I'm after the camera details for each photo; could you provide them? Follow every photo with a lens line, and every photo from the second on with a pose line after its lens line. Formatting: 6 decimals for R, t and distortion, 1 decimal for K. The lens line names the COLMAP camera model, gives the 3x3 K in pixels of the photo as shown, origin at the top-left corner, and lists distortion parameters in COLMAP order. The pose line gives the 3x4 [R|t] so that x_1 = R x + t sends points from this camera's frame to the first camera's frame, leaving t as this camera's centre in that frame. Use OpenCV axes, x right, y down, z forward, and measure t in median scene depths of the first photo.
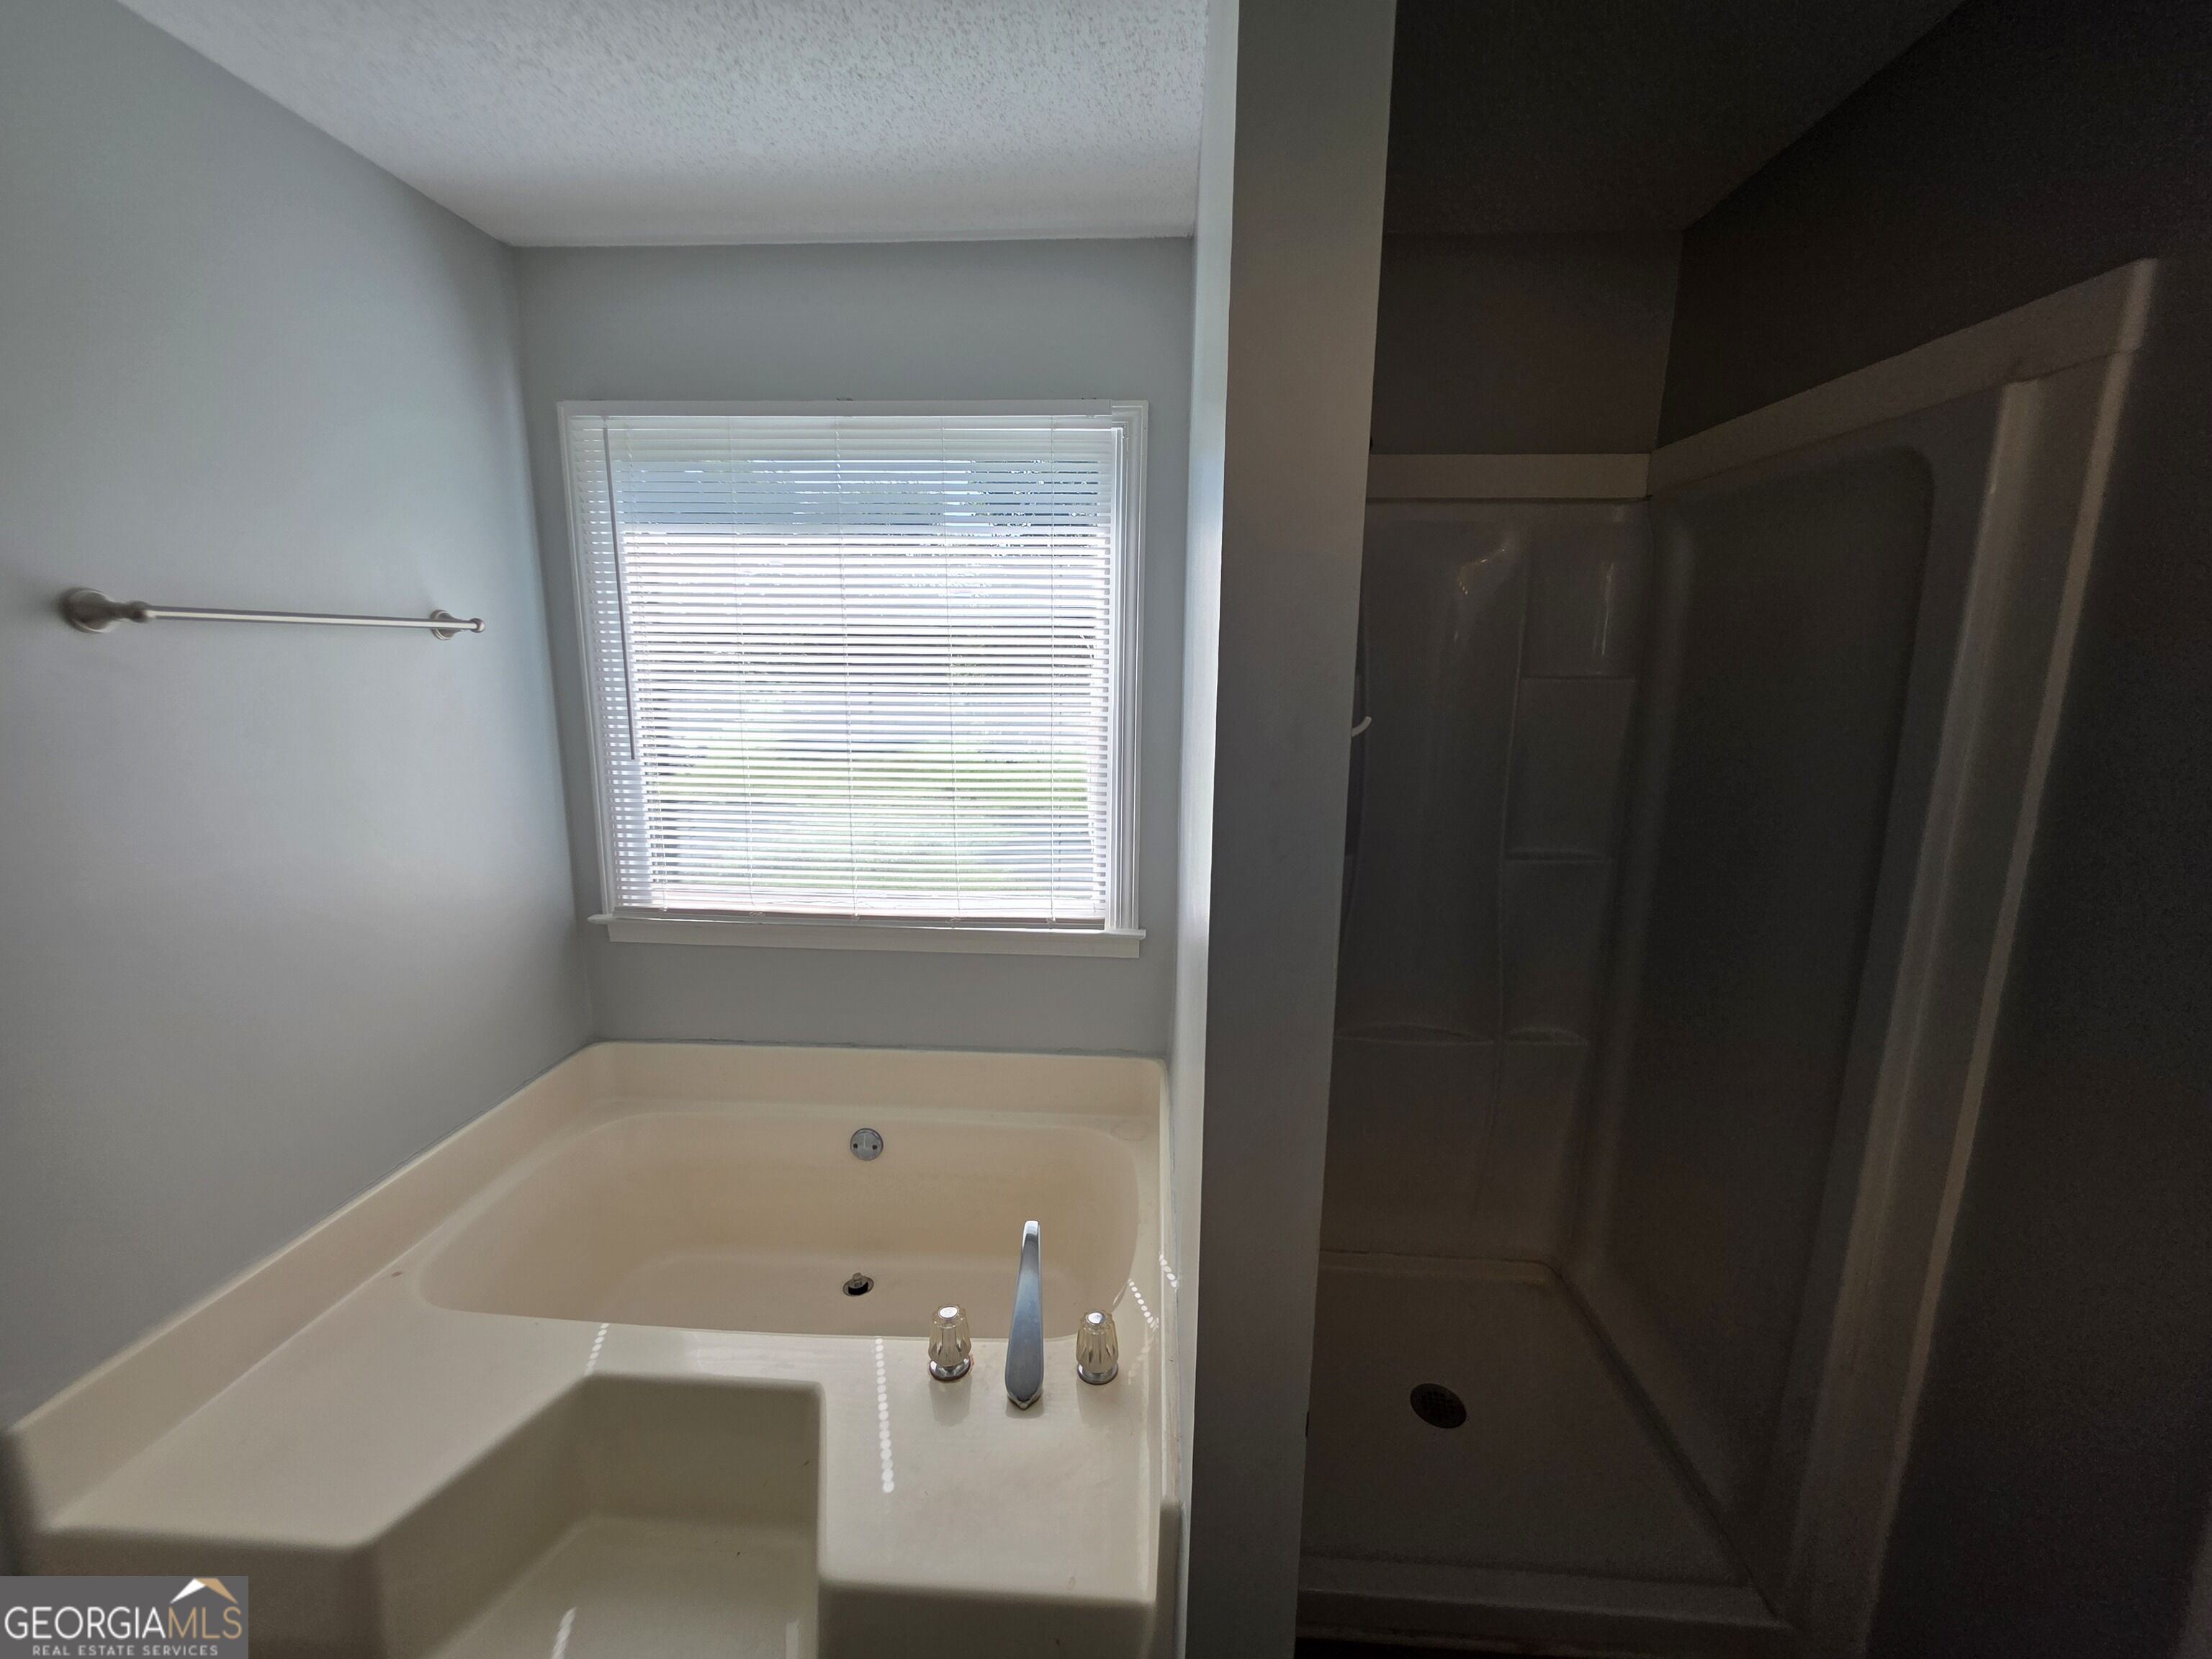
lens RADIAL K [[889.2, 0, 1108.9], [0, 889.2, 821.1], [0, 0, 1]] dist [0.009667, -0.003096]
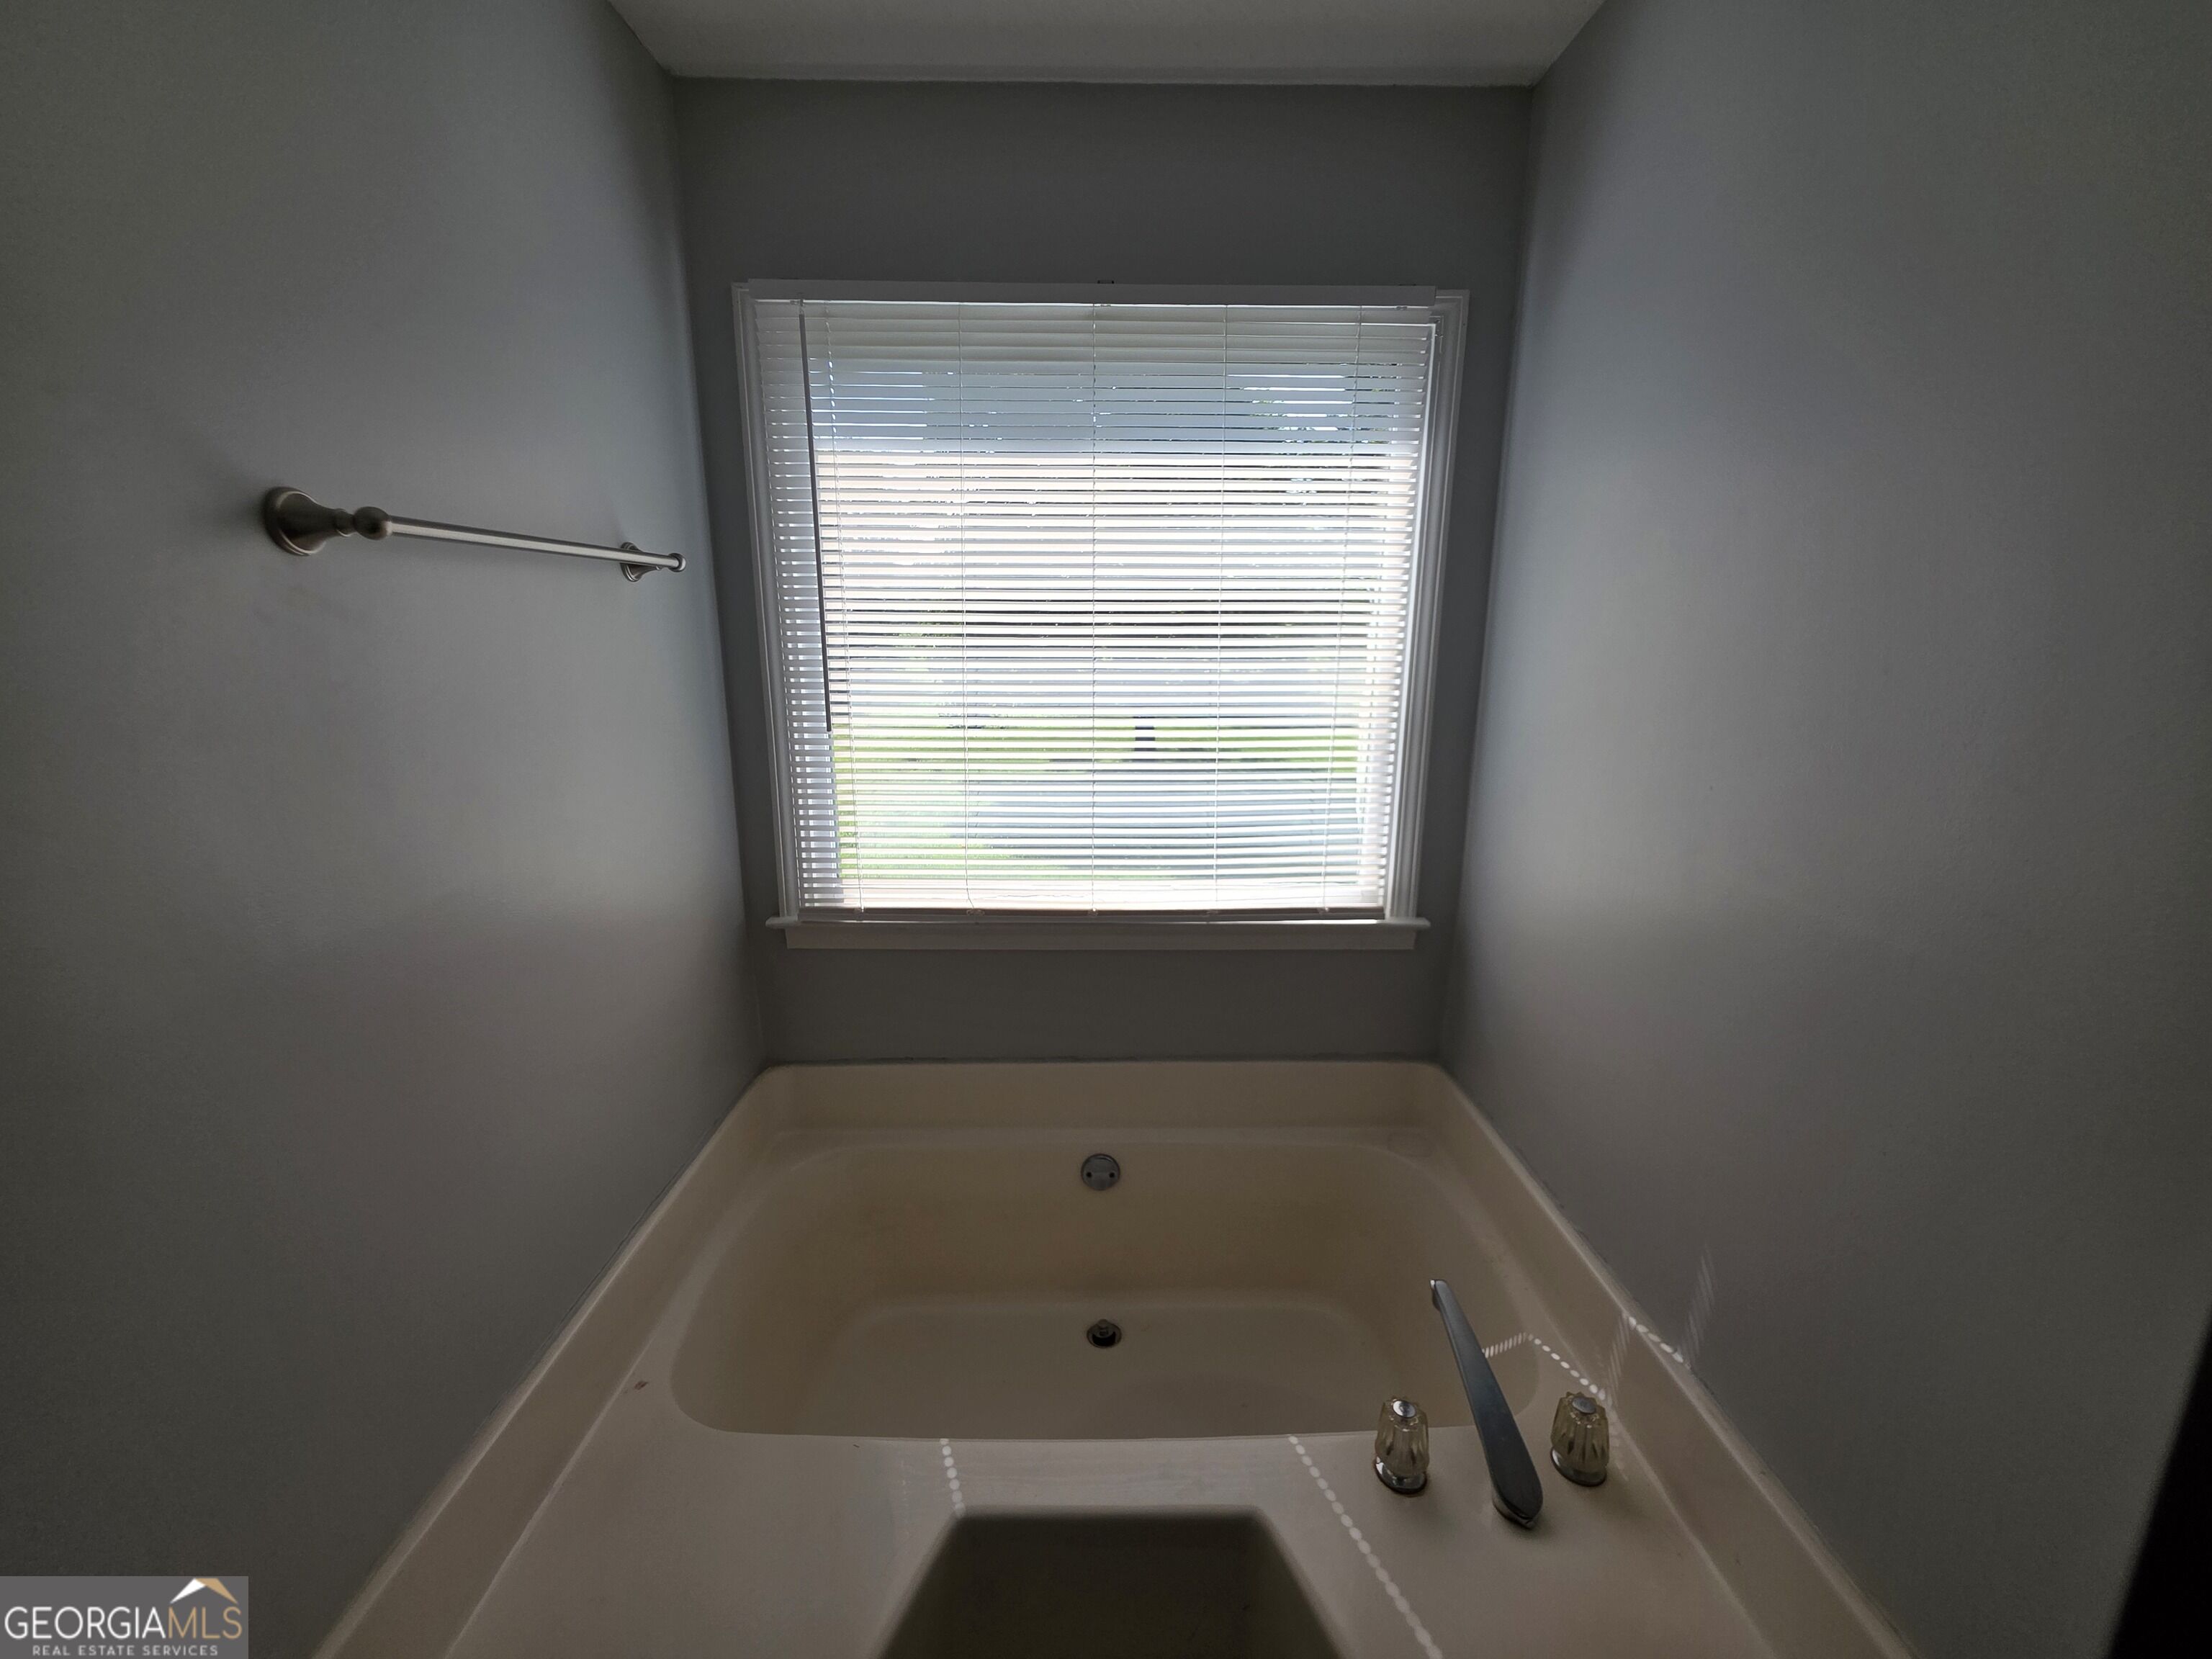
lens RADIAL K [[889.2, 0, 1108.9], [0, 889.2, 821.1], [0, 0, 1]] dist [0.009667, -0.003096]
pose [[0.997390, -0.021645, 0.068878, -0.331682], [0.018985, 0.999057, 0.039038, -0.012868], [-0.069659, -0.037629, 0.996861, 0.155701]]
